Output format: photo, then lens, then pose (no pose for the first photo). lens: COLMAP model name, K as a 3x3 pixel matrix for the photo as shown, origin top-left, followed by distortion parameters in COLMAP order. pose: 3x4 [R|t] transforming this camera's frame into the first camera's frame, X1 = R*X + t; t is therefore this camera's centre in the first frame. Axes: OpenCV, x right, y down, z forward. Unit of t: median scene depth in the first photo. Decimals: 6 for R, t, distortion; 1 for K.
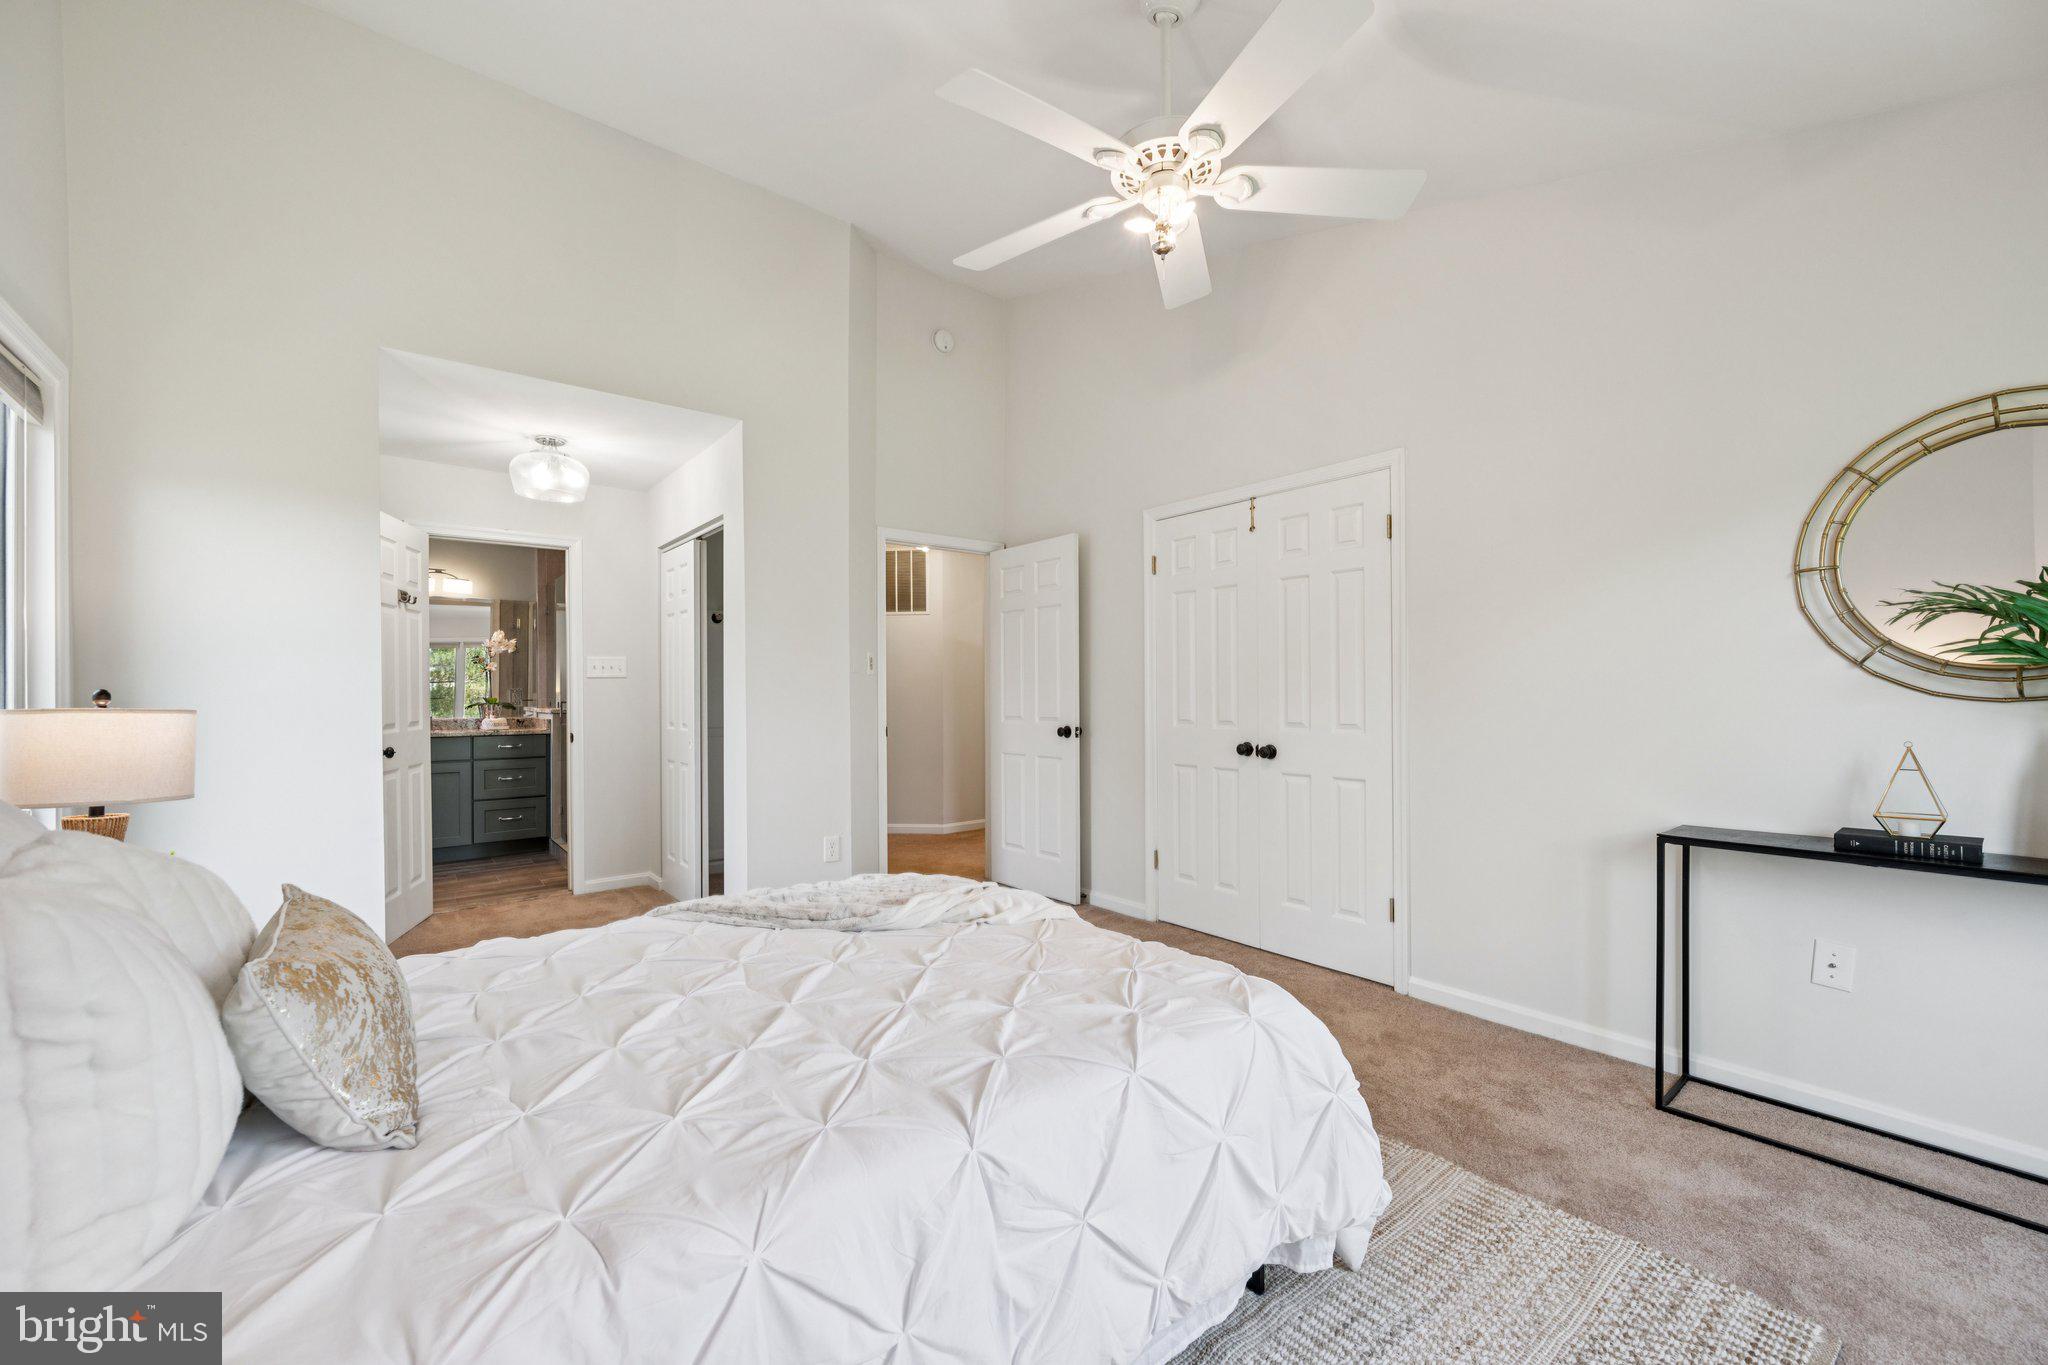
lens RADIAL K [[810.1, 0, 1020.2], [0, 810.1, 690.8], [0, 0, 1]] dist [0.000433, -0.000577]
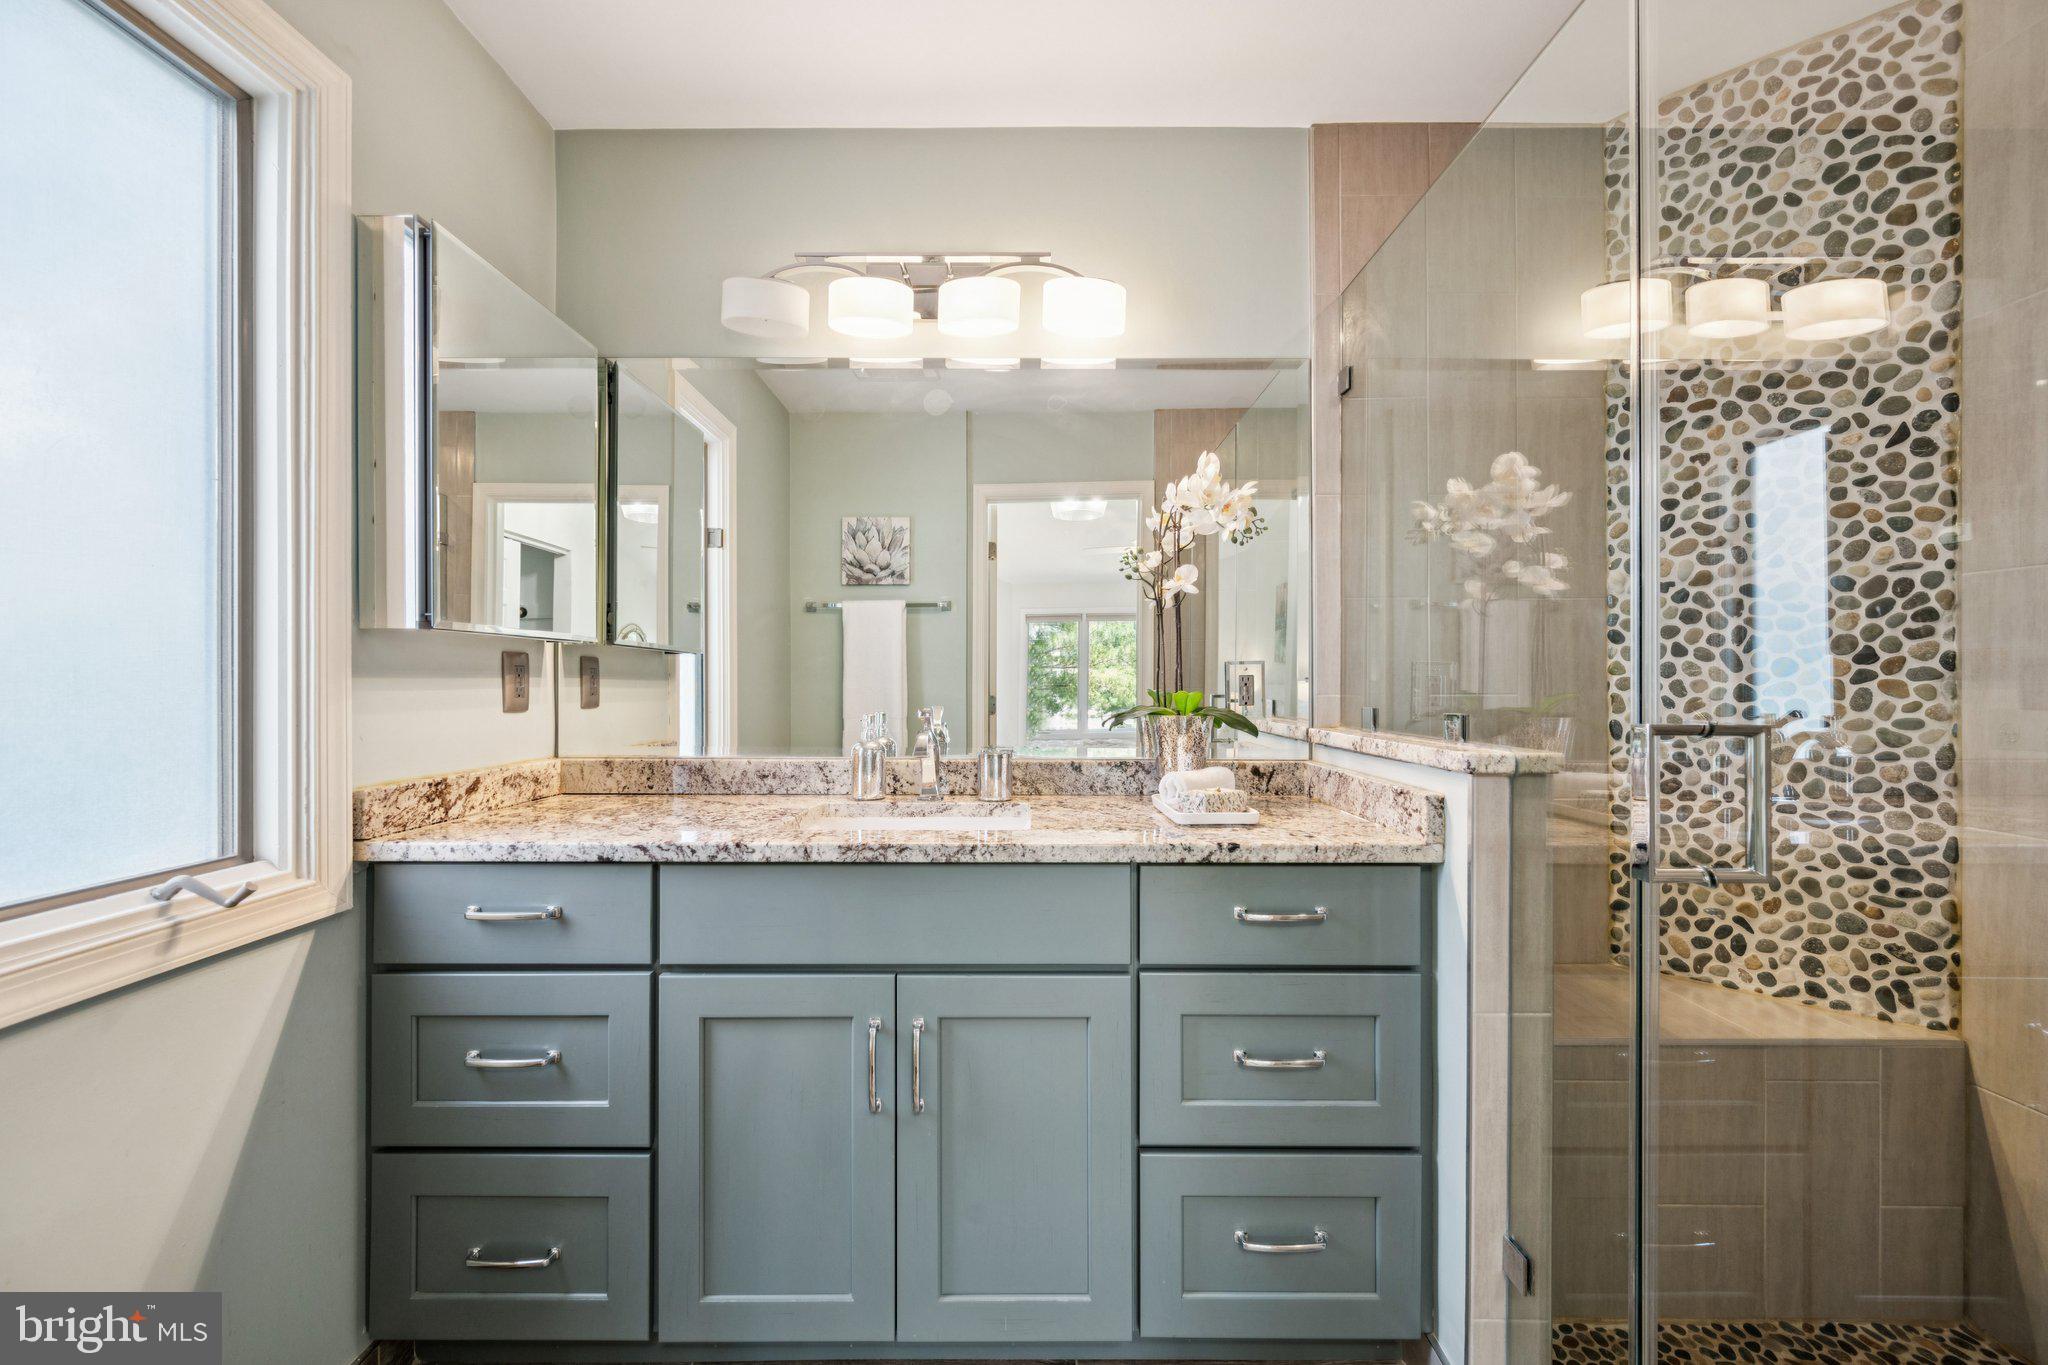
lens RADIAL K [[810.1, 0, 1026.9], [0, 810.1, 684.7], [0, 0, 1]] dist [0.000433, -0.000577]
pose [[0.780536, 0.003436, -0.625101, -0.536103], [-0.002664, 0.999994, 0.002170, 0.006571], [0.625105, -0.000029, 0.780541, 0.771393]]
